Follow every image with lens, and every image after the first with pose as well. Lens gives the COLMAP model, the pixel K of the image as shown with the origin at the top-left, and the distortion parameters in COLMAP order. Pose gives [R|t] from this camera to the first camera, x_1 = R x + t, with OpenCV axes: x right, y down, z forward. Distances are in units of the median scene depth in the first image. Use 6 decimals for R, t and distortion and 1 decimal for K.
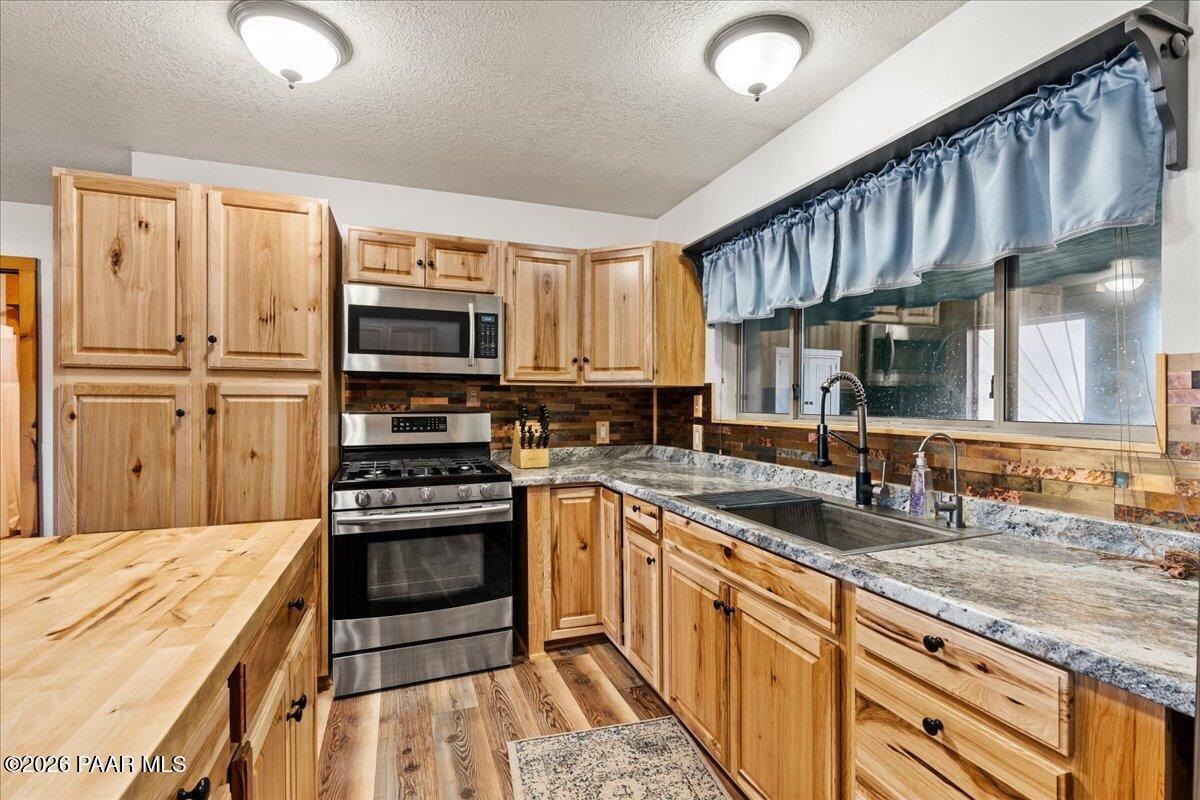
lens RADIAL K [[537.8, 0, 600.0], [0, 537.8, 400.0], [0, 0, 1]] dist [-0.000392, 0.000082]
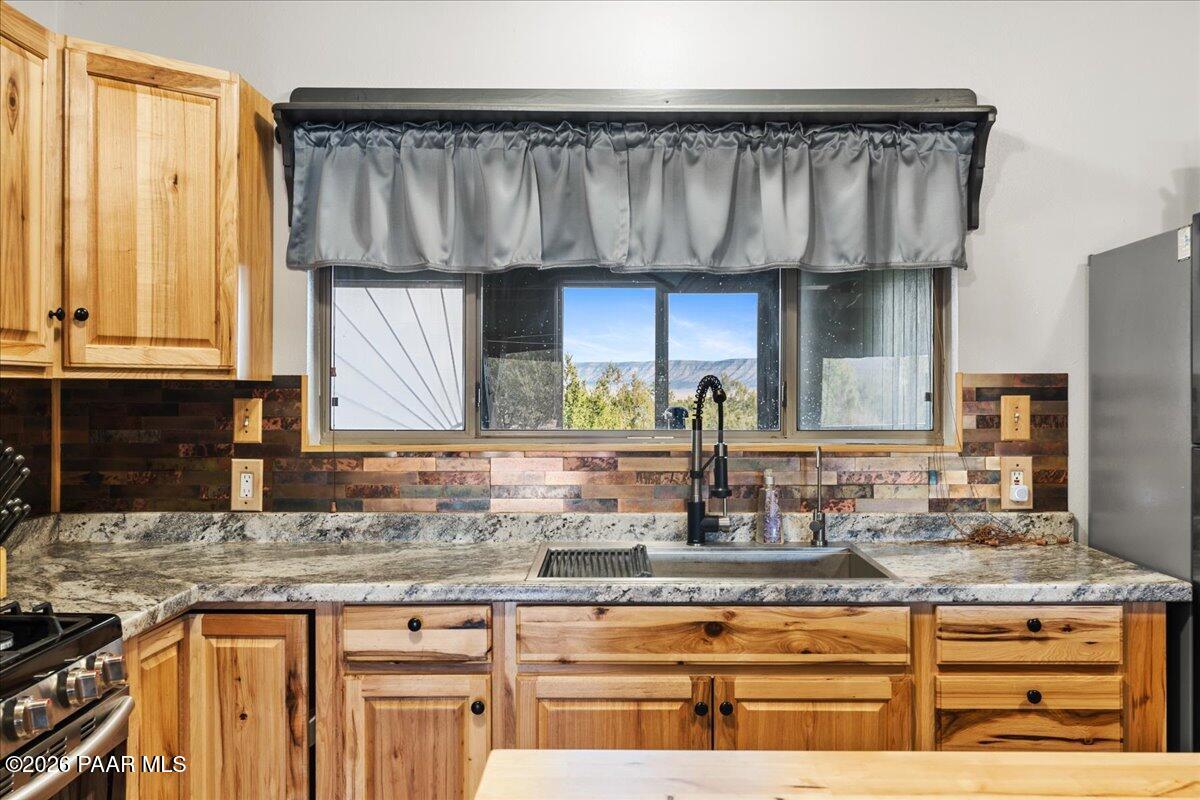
lens RADIAL K [[1131.0, 0, 596.4], [0, 1131.0, 372.3], [0, 0, 1]] dist [0.013478, 0.001227]
pose [[0.355206, 0.008010, 0.934754, -1.175042], [-0.002086, 0.999968, -0.007776, -0.044368], [-0.934786, 0.000812, 0.355211, 0.584452]]
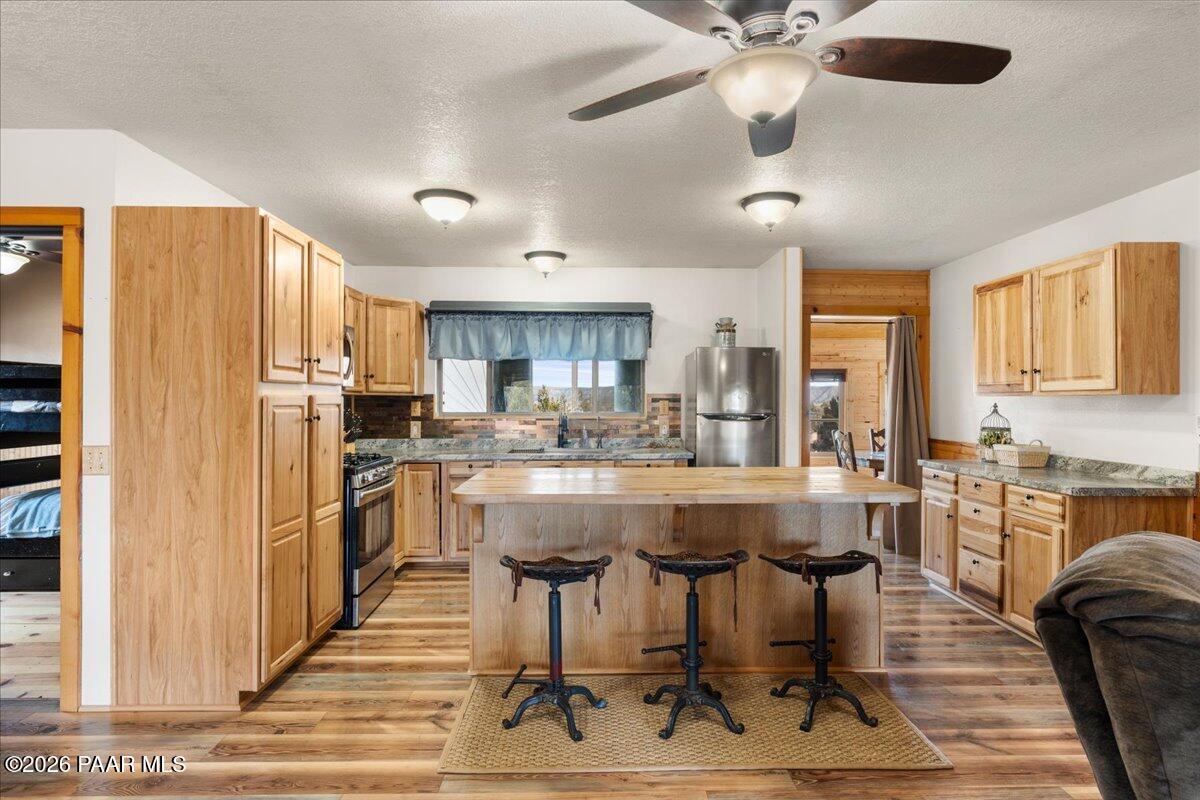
lens RADIAL K [[668.0, 0, 600.2], [0, 668.0, 393.0], [0, 0, 1]] dist [0.001748, 0.000387]
pose [[0.322797, 0.008030, 0.946434, -2.492753], [-0.002381, 0.999968, -0.007672, -0.034382], [-0.946465, 0.000223, 0.322806, -0.167543]]
